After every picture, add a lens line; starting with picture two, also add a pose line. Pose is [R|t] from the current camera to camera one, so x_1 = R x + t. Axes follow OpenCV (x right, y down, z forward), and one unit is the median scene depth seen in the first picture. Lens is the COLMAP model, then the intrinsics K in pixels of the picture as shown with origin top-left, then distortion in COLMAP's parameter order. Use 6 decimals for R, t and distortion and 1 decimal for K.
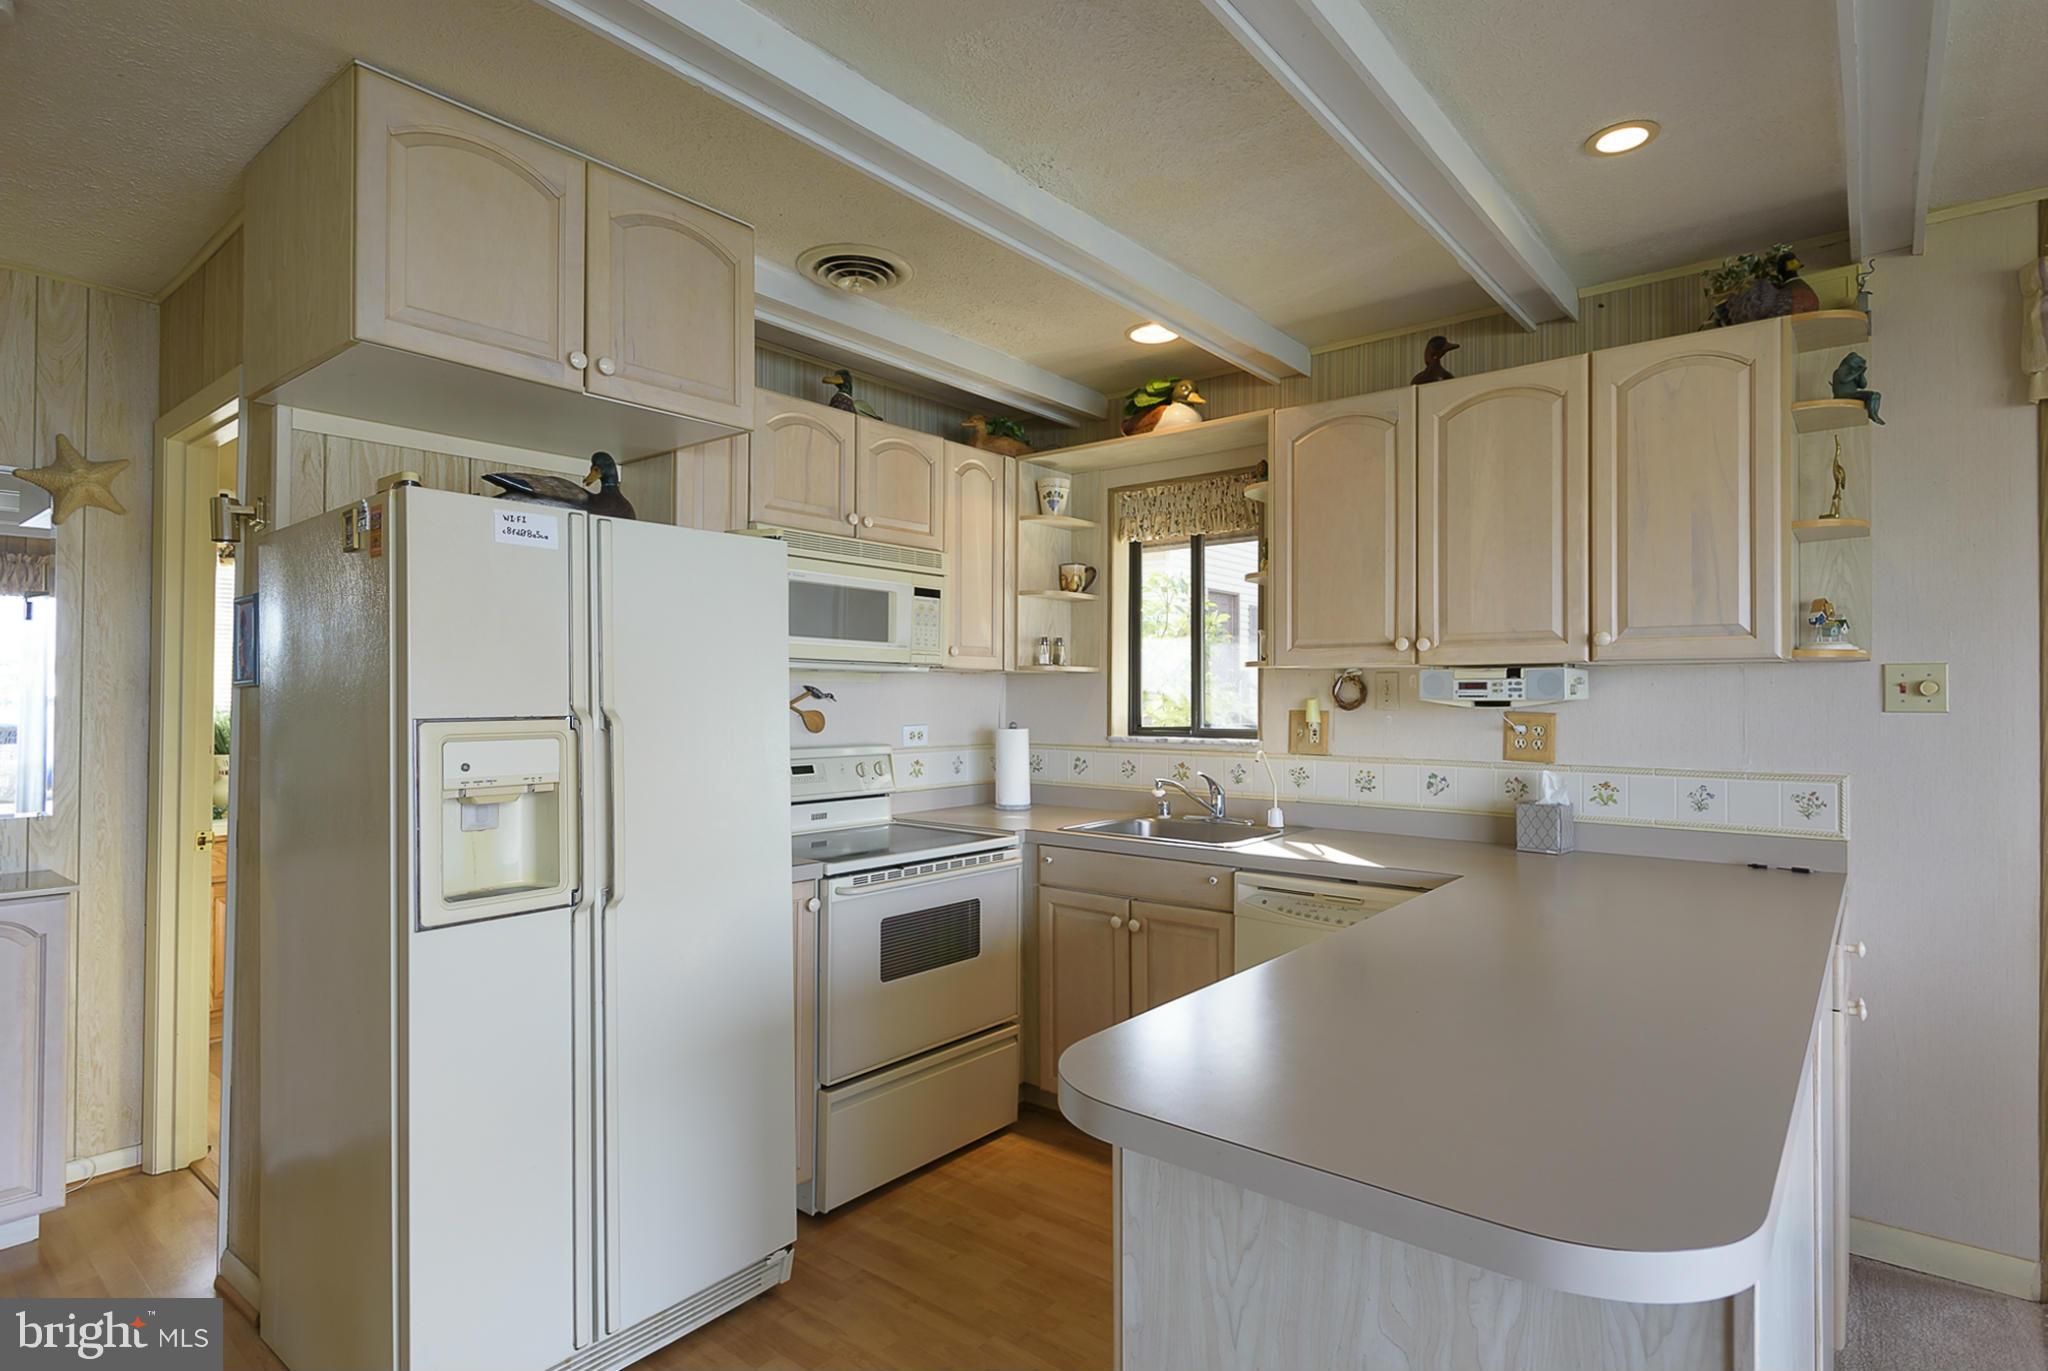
lens RADIAL K [[1054.3, 0, 1024.0], [0, 1054.3, 685.5], [0, 0, 1]] dist [0.010212, 0.000747]
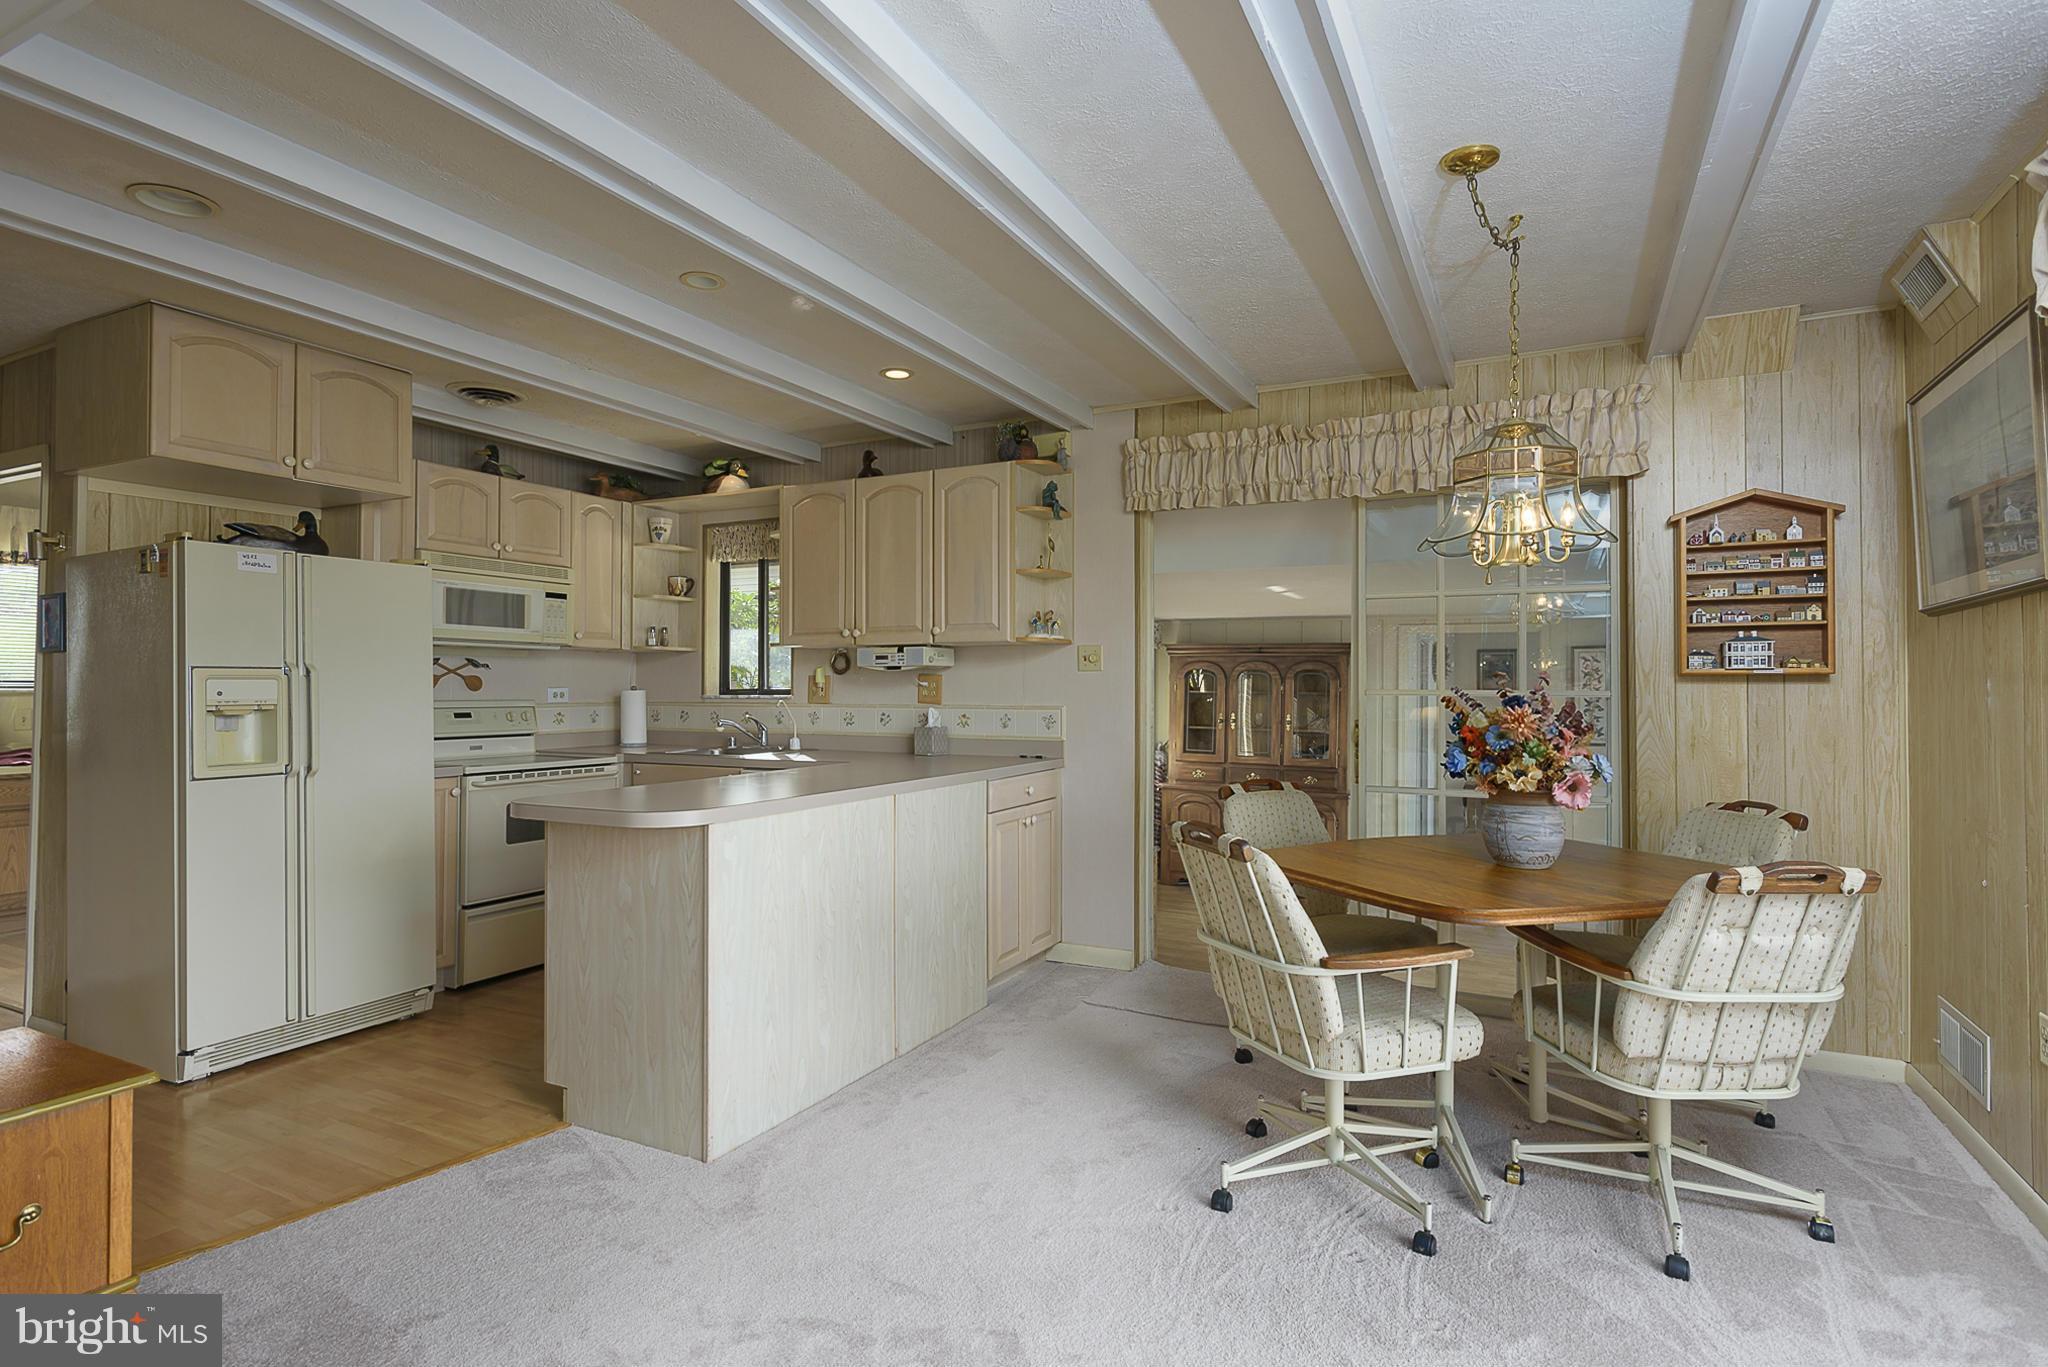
lens RADIAL K [[1030.6, 0, 1020.2], [0, 1030.6, 673.9], [0, 0, 1]] dist [0.008245, -0.001030]
pose [[0.976802, 0.001073, 0.214141, 0.248752], [-0.000510, 0.999996, -0.002686, 0.027019], [-0.214143, 0.002514, 0.976799, -0.590032]]
